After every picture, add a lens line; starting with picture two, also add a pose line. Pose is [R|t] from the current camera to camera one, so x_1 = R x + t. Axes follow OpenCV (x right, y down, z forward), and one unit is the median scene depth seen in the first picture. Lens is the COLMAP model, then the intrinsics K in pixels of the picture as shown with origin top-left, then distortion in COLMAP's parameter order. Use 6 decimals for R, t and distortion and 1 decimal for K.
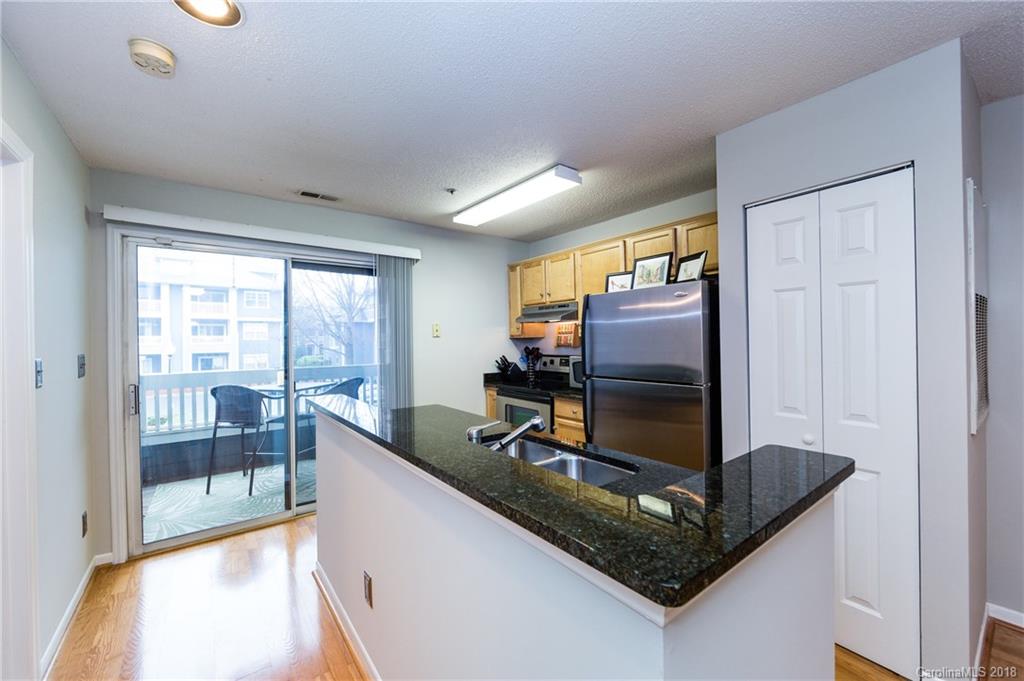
lens RADIAL K [[401.4, 0, 513.6], [0, 401.4, 340.5], [0, 0, 1]] dist [-0.000777, 0.000004]
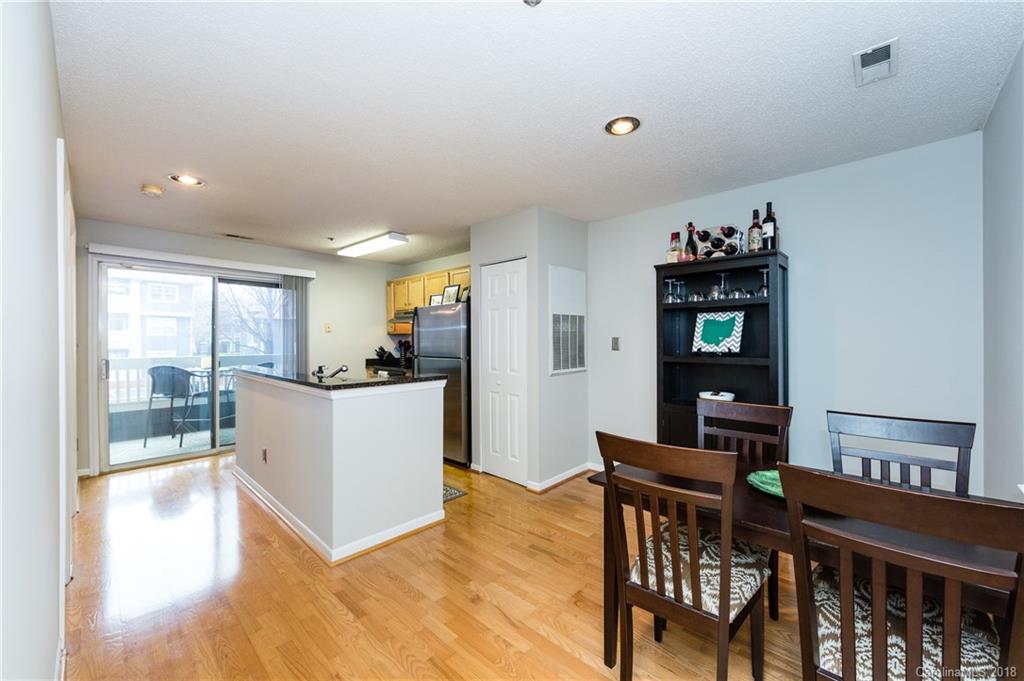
lens RADIAL K [[400.4, 0, 510.3], [0, 400.4, 341.2], [0, 0, 1]] dist [-0.000699, -0.000002]
pose [[0.988502, 0.010766, 0.150825, 0.257021], [-0.011048, 0.999938, 0.001029, 0.016590], [-0.150805, -0.002683, 0.988560, -0.552496]]
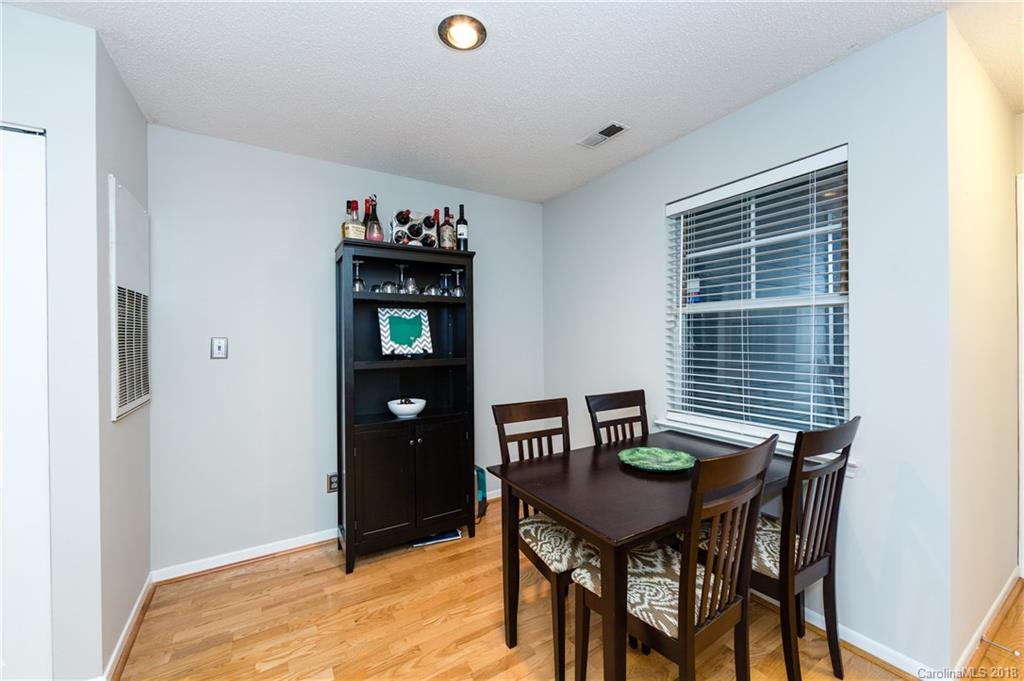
lens RADIAL K [[401.4, 0, 513.6], [0, 401.4, 340.5], [0, 0, 1]] dist [-0.000777, 0.000004]
pose [[0.098829, 0.008820, 0.995065, 0.098240], [0.005101, 0.999943, -0.009370, 0.018616], [-0.995091, 0.006002, 0.098778, -0.062972]]
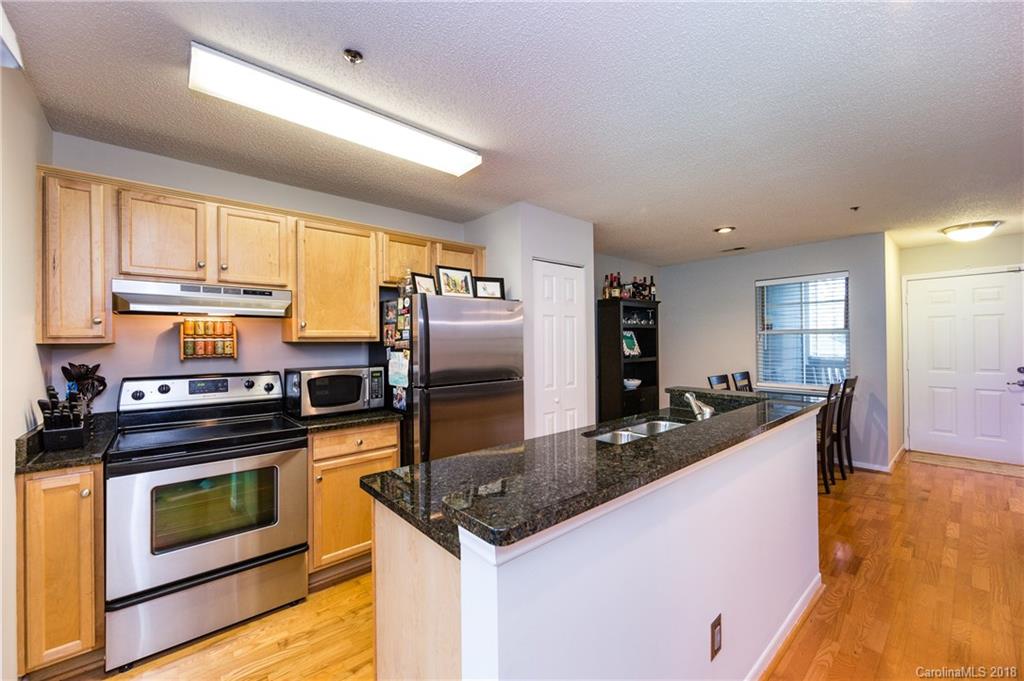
lens RADIAL K [[406.6, 0, 512.0], [0, 406.6, 337.6], [0, 0, 1]] dist [0.000144, 0.000061]
pose [[-0.059085, 0.023461, 0.997977, -0.569734], [0.010827, 0.999680, -0.022860, 0.002421], [-0.998194, 0.009455, -0.059320, 0.693505]]
